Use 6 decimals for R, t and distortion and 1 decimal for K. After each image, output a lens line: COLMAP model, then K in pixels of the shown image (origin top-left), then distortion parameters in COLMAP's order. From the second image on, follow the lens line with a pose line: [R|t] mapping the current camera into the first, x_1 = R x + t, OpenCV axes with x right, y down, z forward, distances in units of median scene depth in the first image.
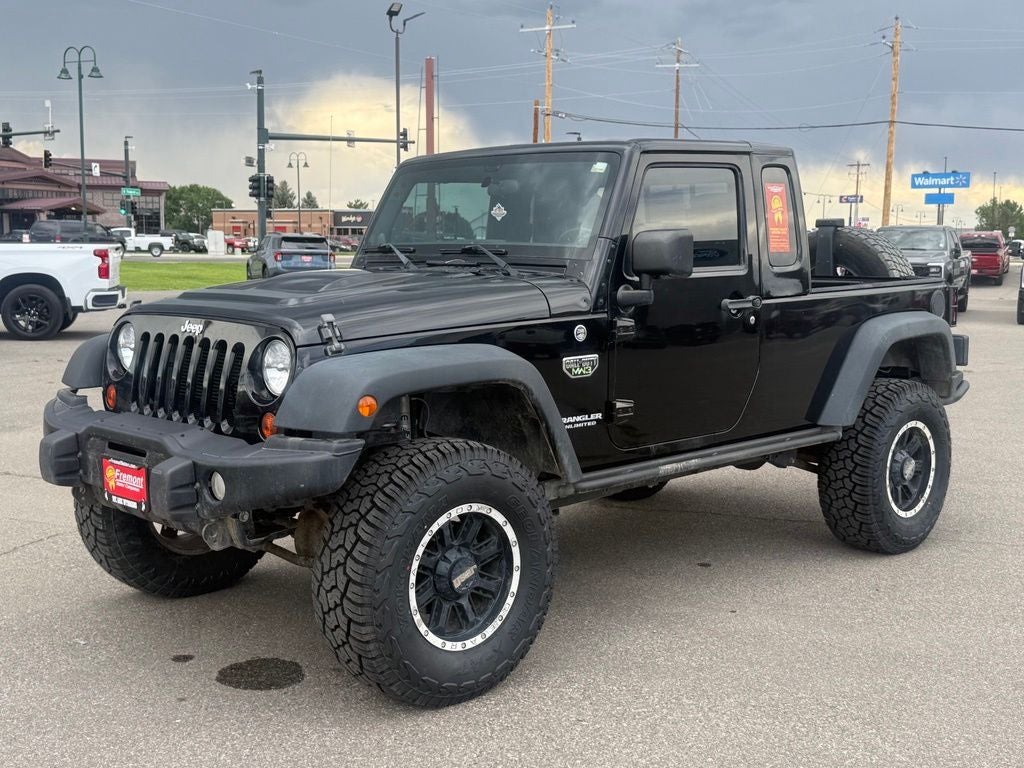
lens RADIAL K [[1211.7, 0, 525.9], [0, 1211.7, 388.7], [0, 0, 1]] dist [0.105527, 0.000450]
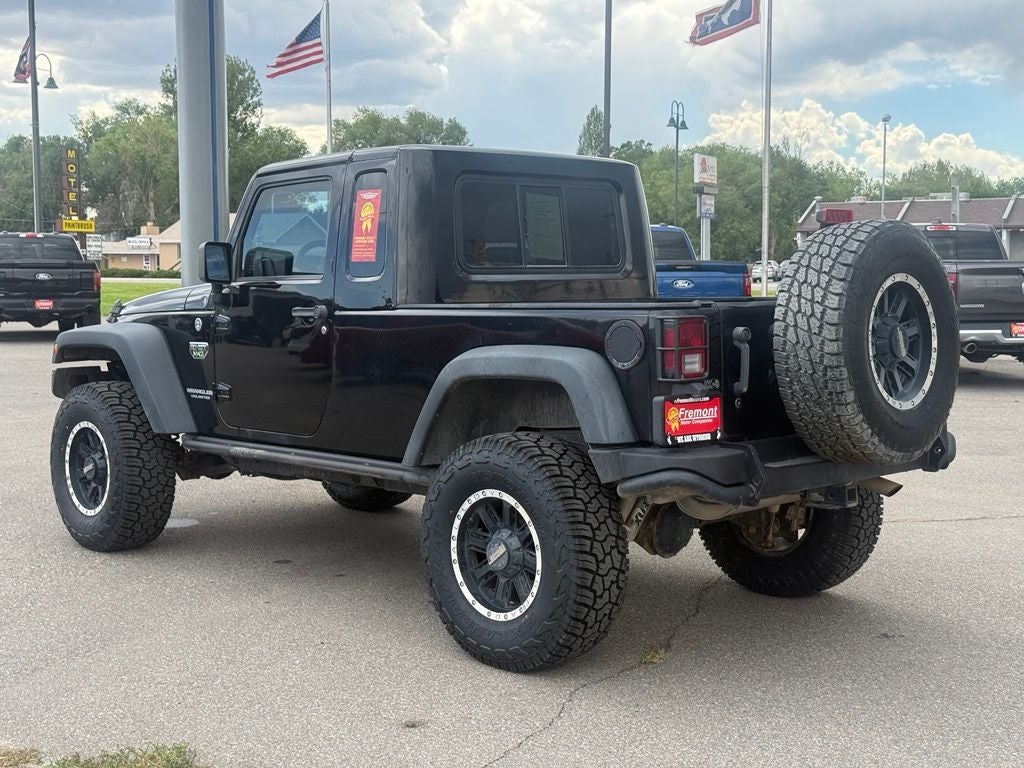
lens RADIAL K [[1442.6, 0, 512.0], [0, 1442.6, 384.0], [0, 0, 1]] dist [0.140030, -0.036109]
pose [[-0.016835, 0.072938, -0.997194, 1.535118], [-0.119258, 0.990069, 0.074431, -0.133761], [0.992721, 0.120177, -0.007969, 1.312561]]
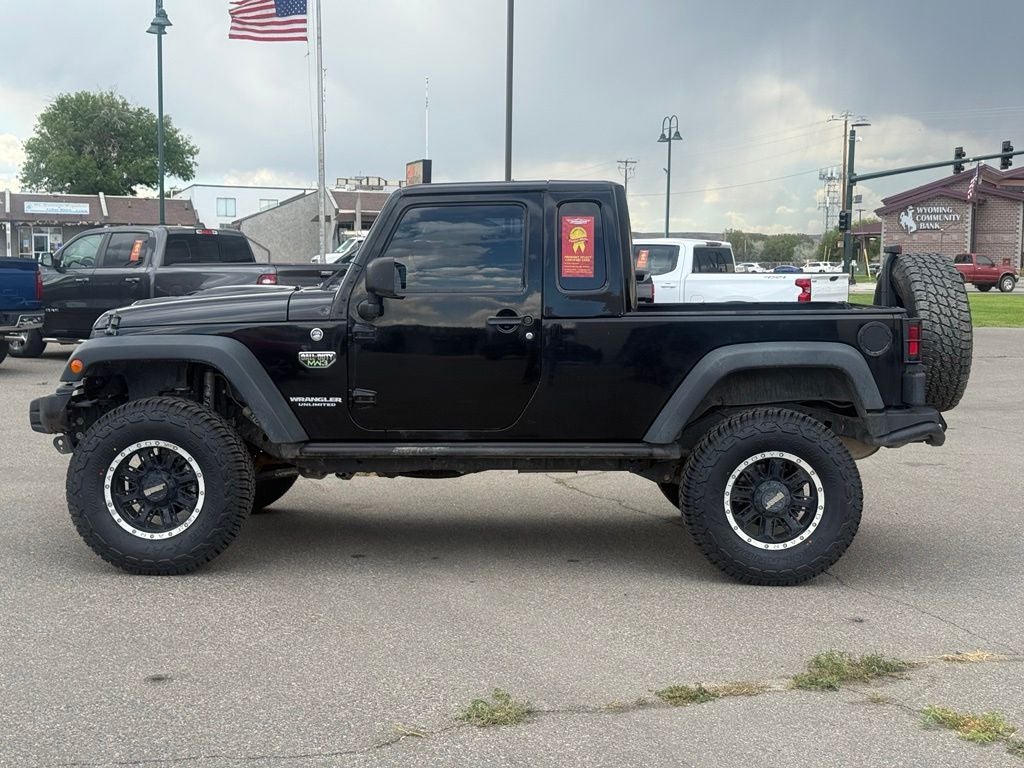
lens RADIAL K [[1442.6, 0, 512.0], [0, 1442.6, 384.0], [0, 0, 1]] dist [0.140030, -0.036109]
pose [[0.712523, 0.059922, -0.699086, 1.266958], [-0.090354, 0.995887, -0.006729, -0.000634], [0.695807, 0.067960, 0.715006, 0.023142]]
